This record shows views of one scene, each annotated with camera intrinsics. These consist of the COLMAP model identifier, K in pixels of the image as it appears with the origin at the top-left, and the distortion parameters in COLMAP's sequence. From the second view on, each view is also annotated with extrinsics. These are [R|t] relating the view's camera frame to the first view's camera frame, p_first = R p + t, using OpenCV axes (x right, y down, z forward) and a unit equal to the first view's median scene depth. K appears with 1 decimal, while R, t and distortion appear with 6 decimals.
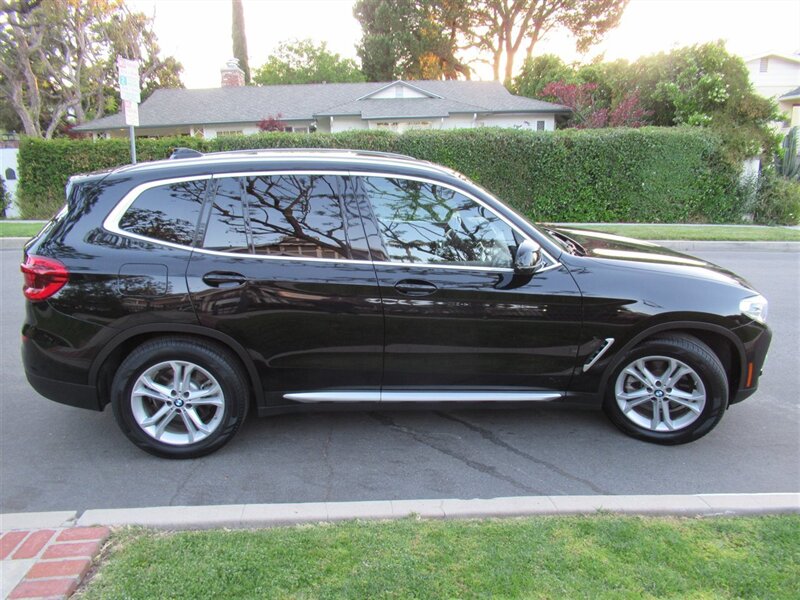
lens RADIAL K [[598.4, 0, 400.1], [0, 598.4, 300.1], [0, 0, 1]] dist [0.004349, 0.023499]
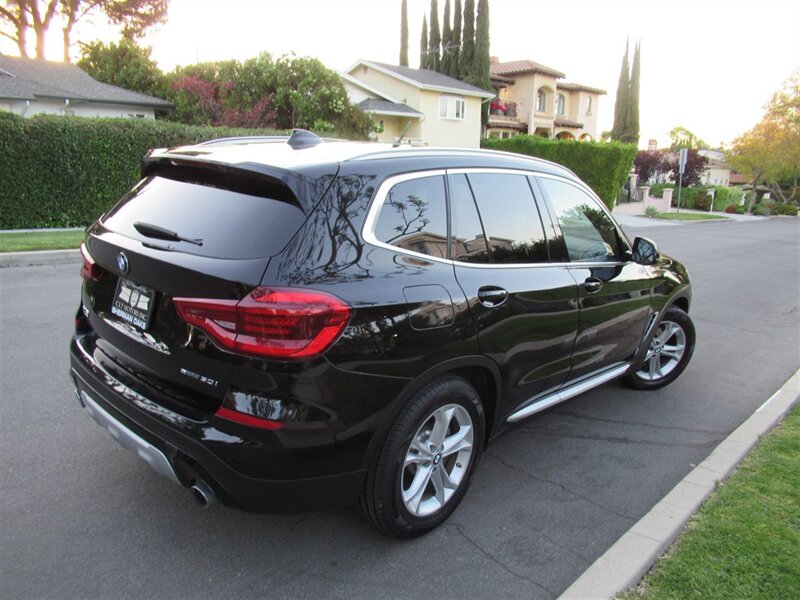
lens RADIAL K [[598.4, 0, 401.4], [0, 598.4, 298.5], [0, 0, 1]] dist [0.004349, 0.023499]
pose [[0.763755, -0.117420, 0.634737, -0.135214], [0.117235, 0.992195, 0.042482, -0.012467], [-0.634771, 0.041968, 0.771560, 0.061025]]
